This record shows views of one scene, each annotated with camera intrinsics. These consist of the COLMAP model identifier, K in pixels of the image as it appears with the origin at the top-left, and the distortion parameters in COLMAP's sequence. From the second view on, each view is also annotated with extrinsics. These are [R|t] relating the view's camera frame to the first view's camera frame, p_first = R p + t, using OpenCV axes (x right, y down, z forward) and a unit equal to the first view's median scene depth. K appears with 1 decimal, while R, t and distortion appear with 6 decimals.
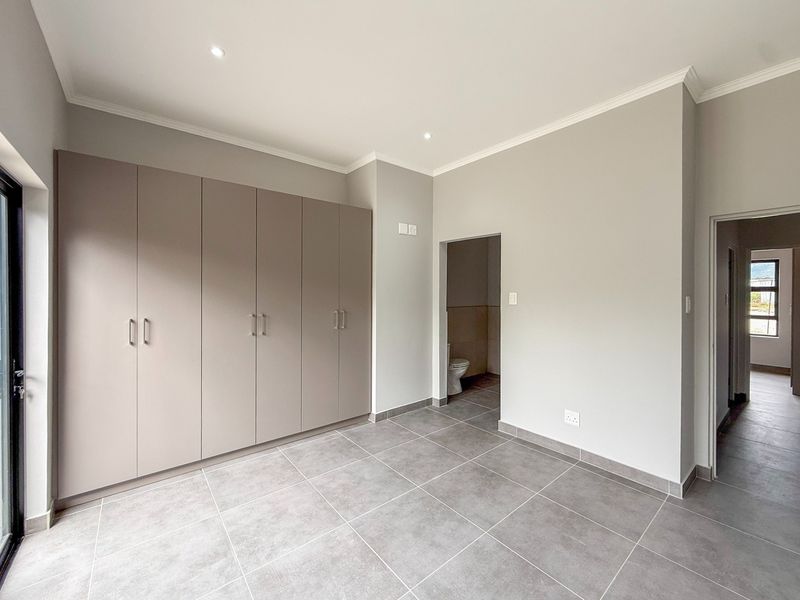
lens RADIAL K [[324.5, 0, 398.0], [0, 324.5, 297.6], [0, 0, 1]] dist [0.005909, -0.000712]
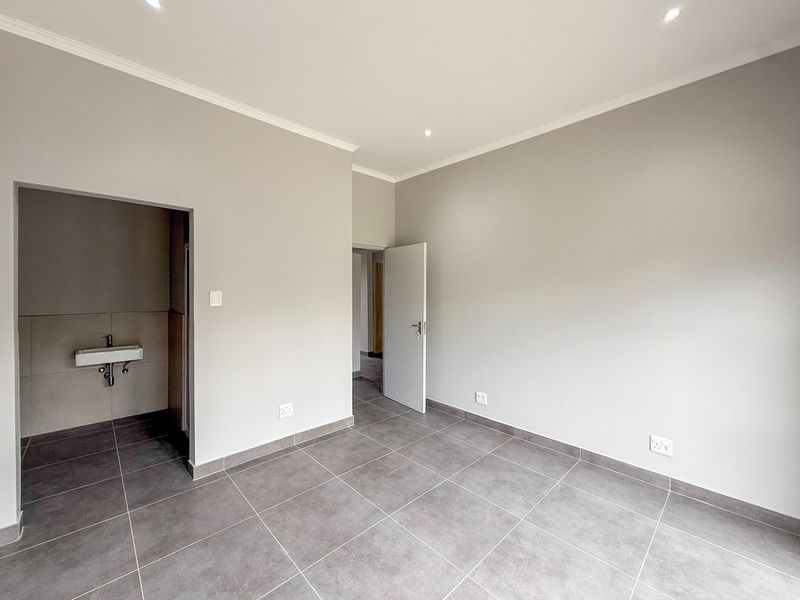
lens RADIAL K [[324.5, 0, 402.9], [0, 324.5, 314.7], [0, 0, 1]] dist [0.005909, -0.000712]
pose [[-0.079116, -0.073549, 0.994149, -0.555121], [0.010226, 0.997162, 0.074586, -0.014693], [-0.996813, 0.016067, -0.078139, 0.759539]]
